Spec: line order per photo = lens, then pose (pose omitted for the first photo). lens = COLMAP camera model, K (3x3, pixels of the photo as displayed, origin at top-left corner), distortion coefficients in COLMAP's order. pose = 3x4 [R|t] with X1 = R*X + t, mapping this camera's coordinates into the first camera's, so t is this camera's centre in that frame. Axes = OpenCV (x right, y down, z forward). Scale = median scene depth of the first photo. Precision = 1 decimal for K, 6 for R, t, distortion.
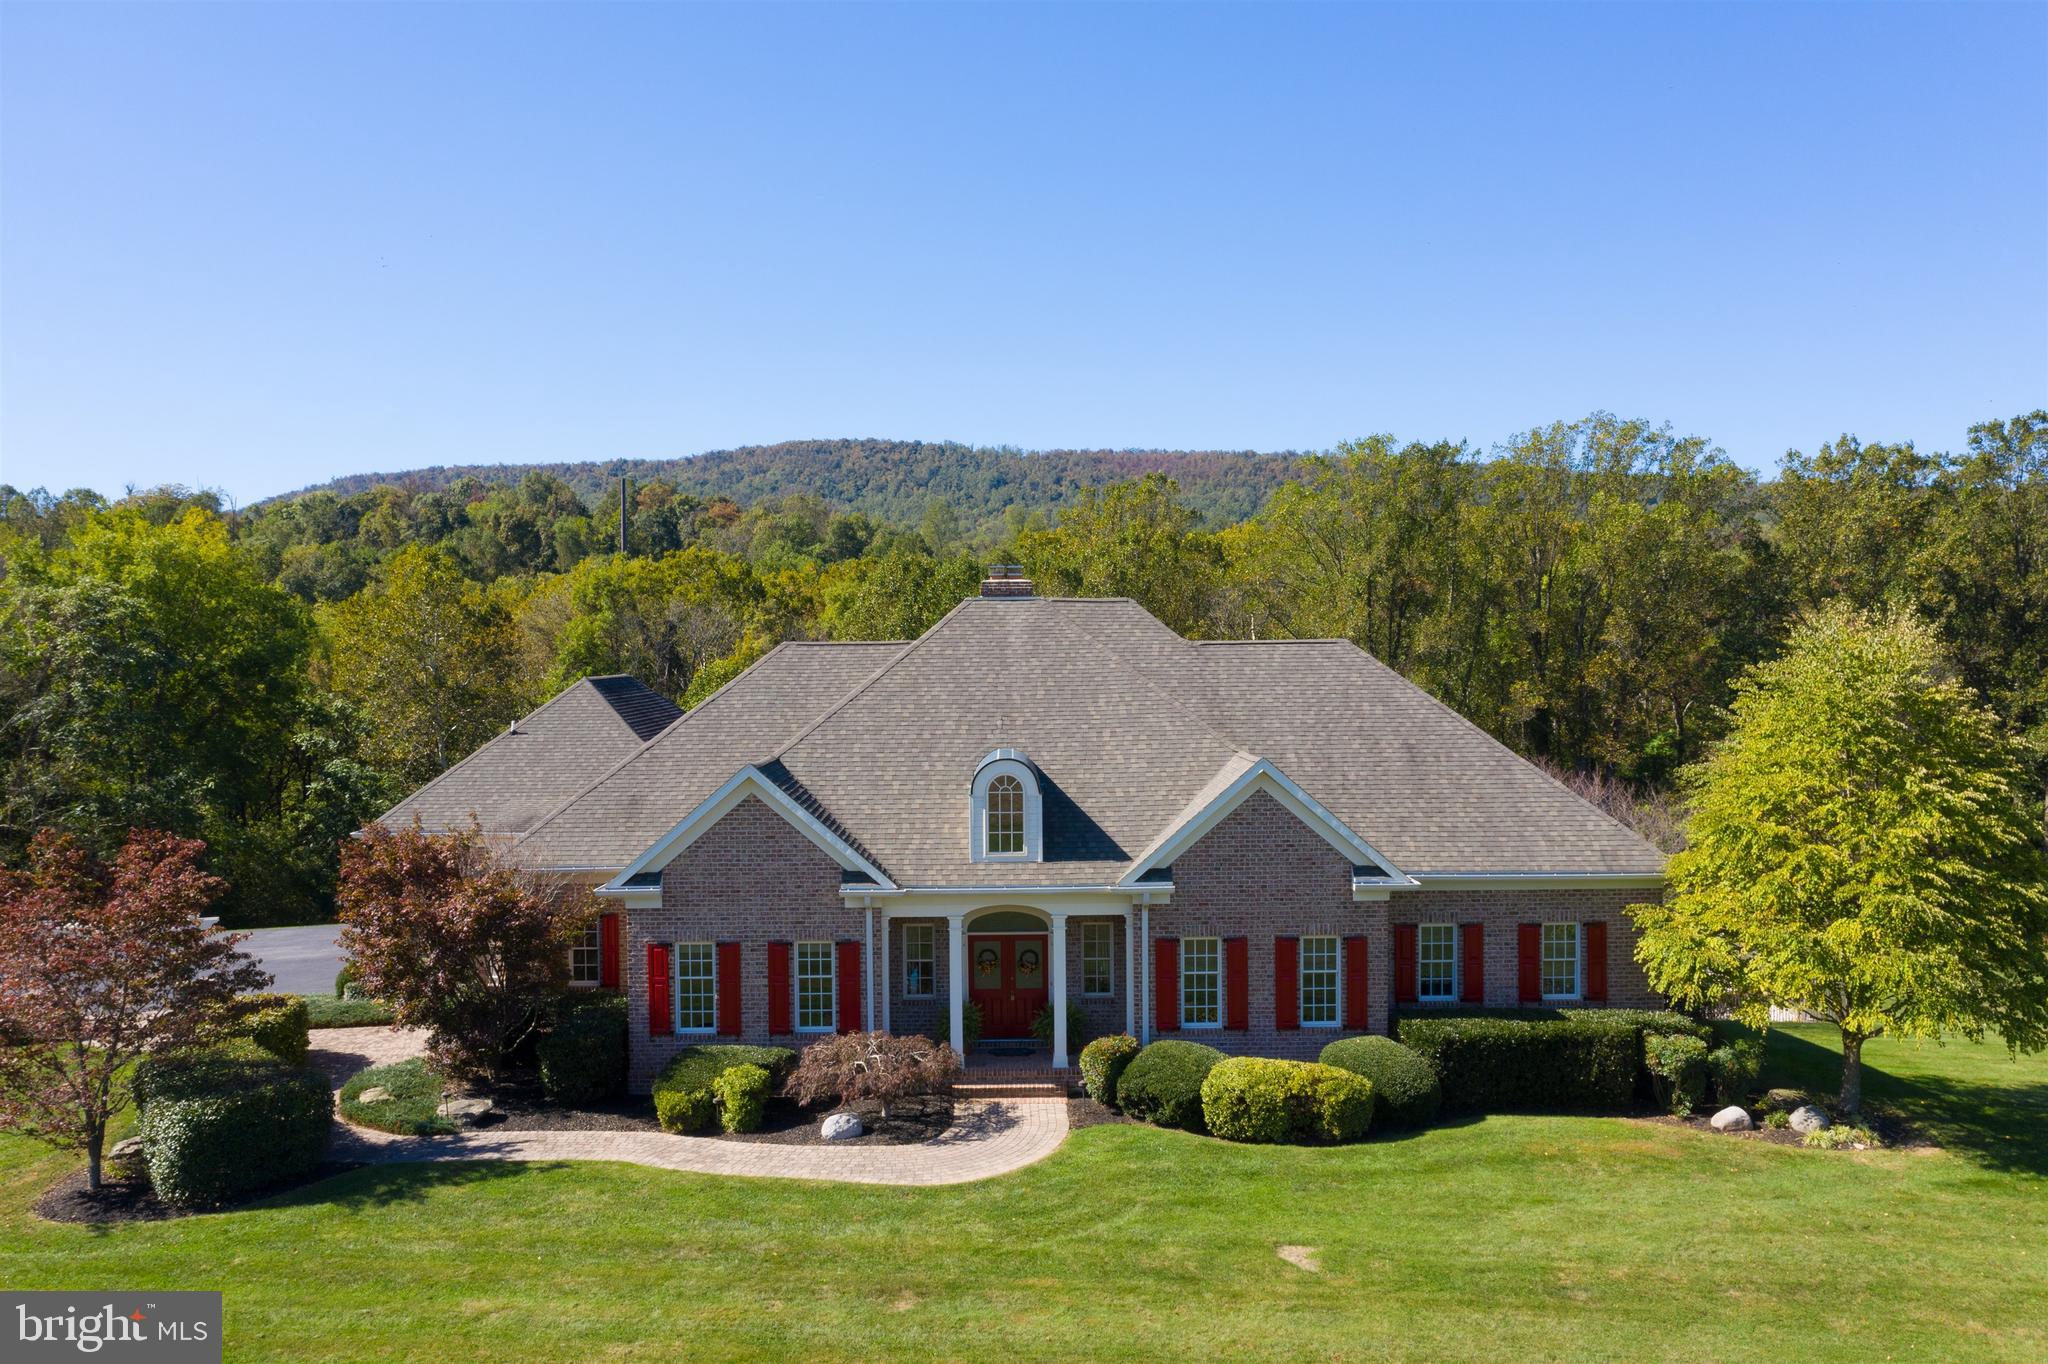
lens RADIAL K [[851.0, 0, 1024.0], [0, 851.0, 682.0], [0, 0, 1]] dist [-0.002439, -0.000096]
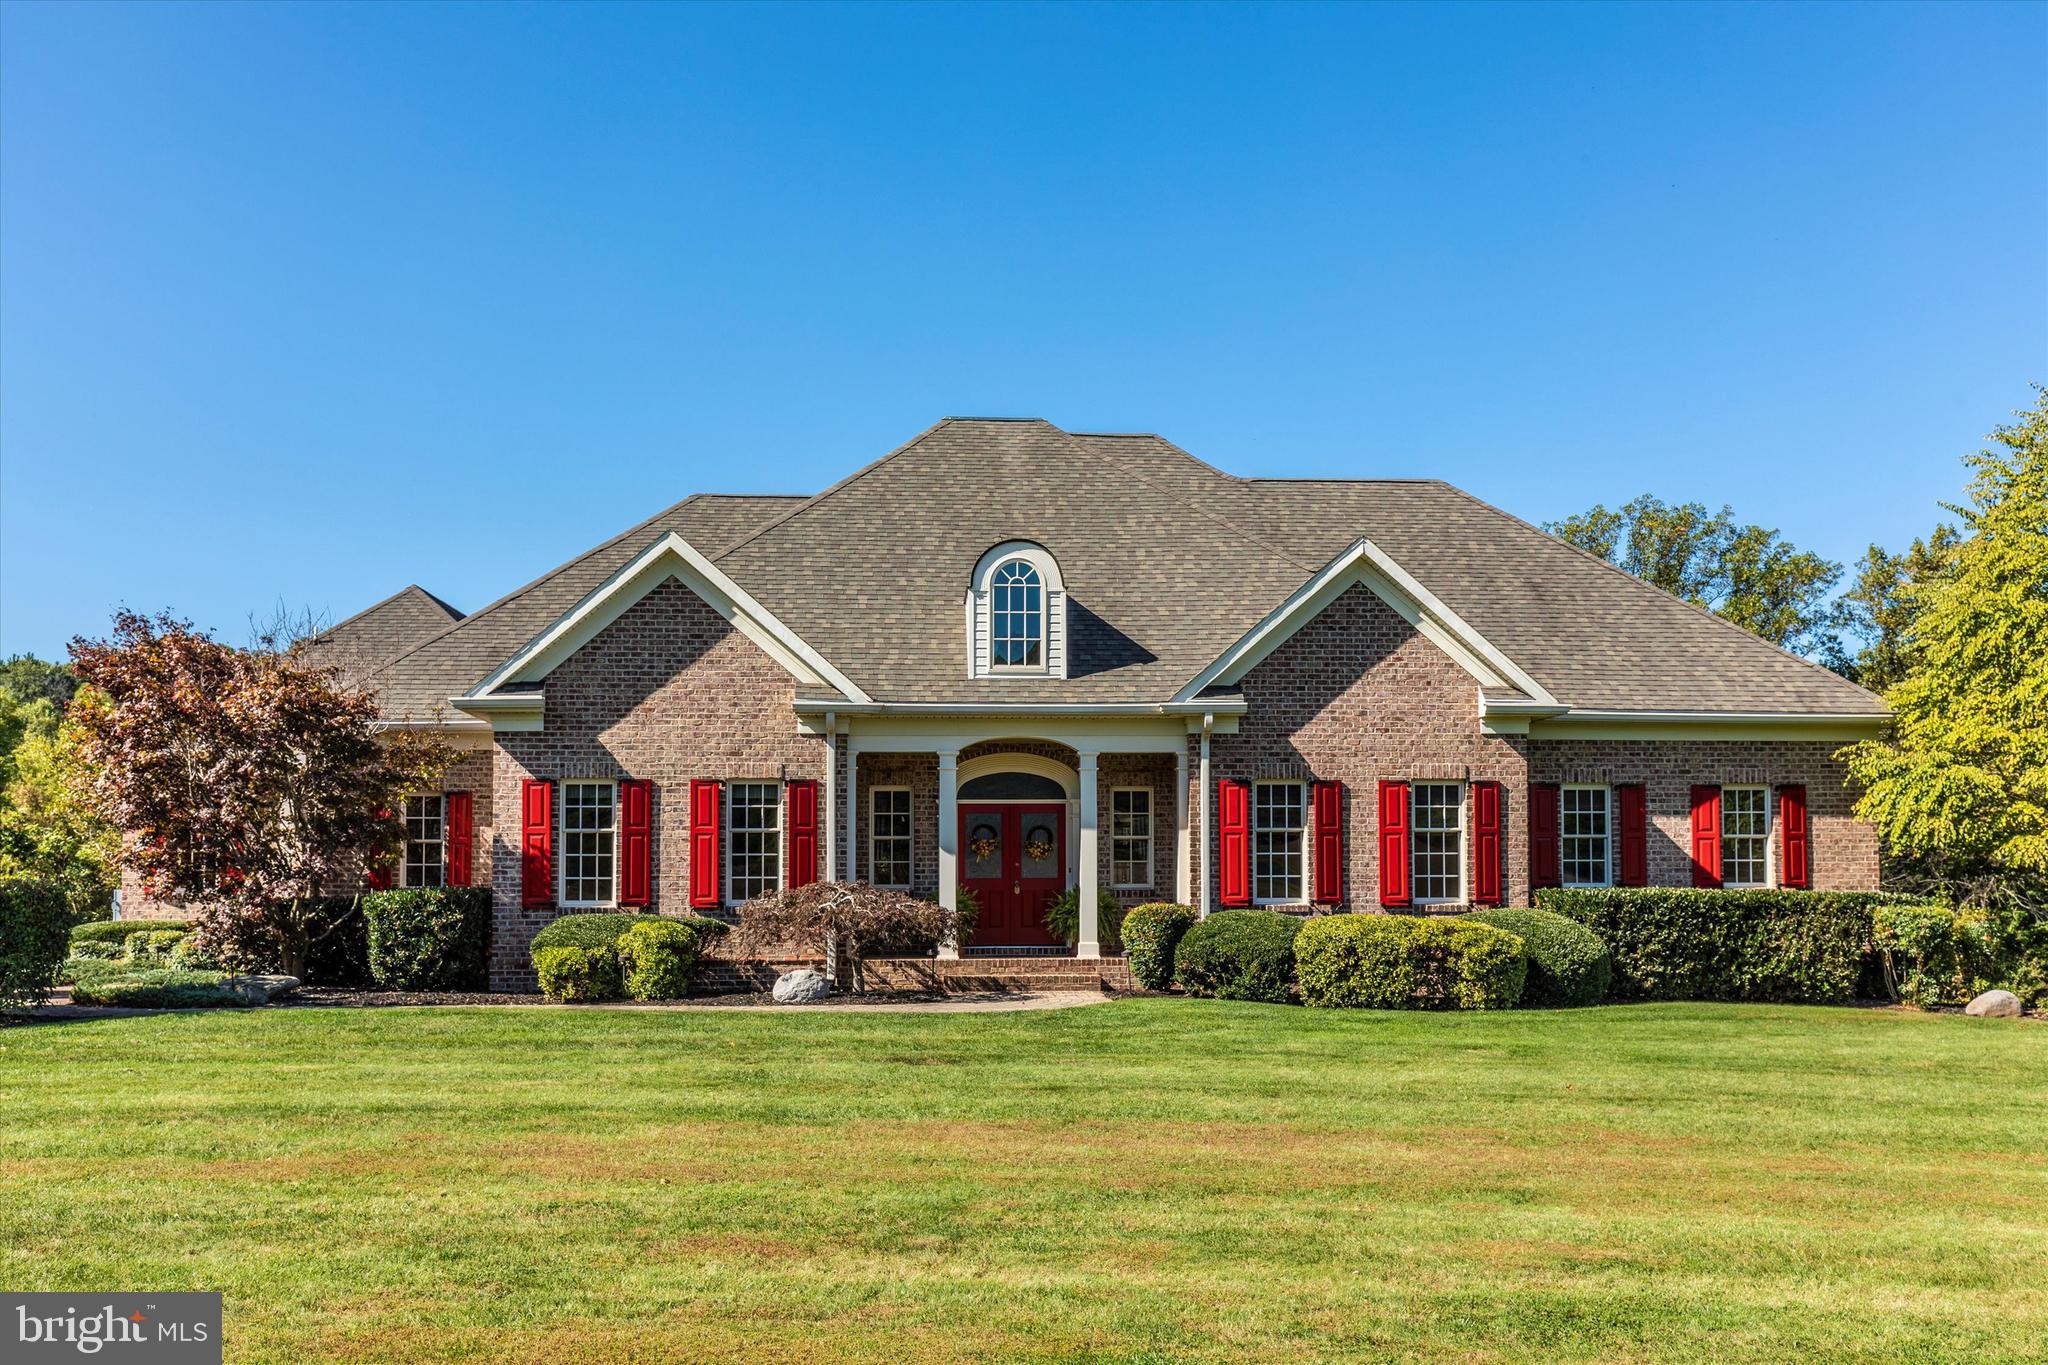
lens RADIAL K [[1086.3, 0, 1013.0], [0, 1086.3, 680.4], [0, 0, 1]] dist [0.005940, 0.000340]
pose [[0.999315, 0.008938, 0.035923, -0.058411], [-0.007916, 0.999563, -0.028486, 0.239568], [-0.036162, 0.028182, 0.998949, 0.058487]]
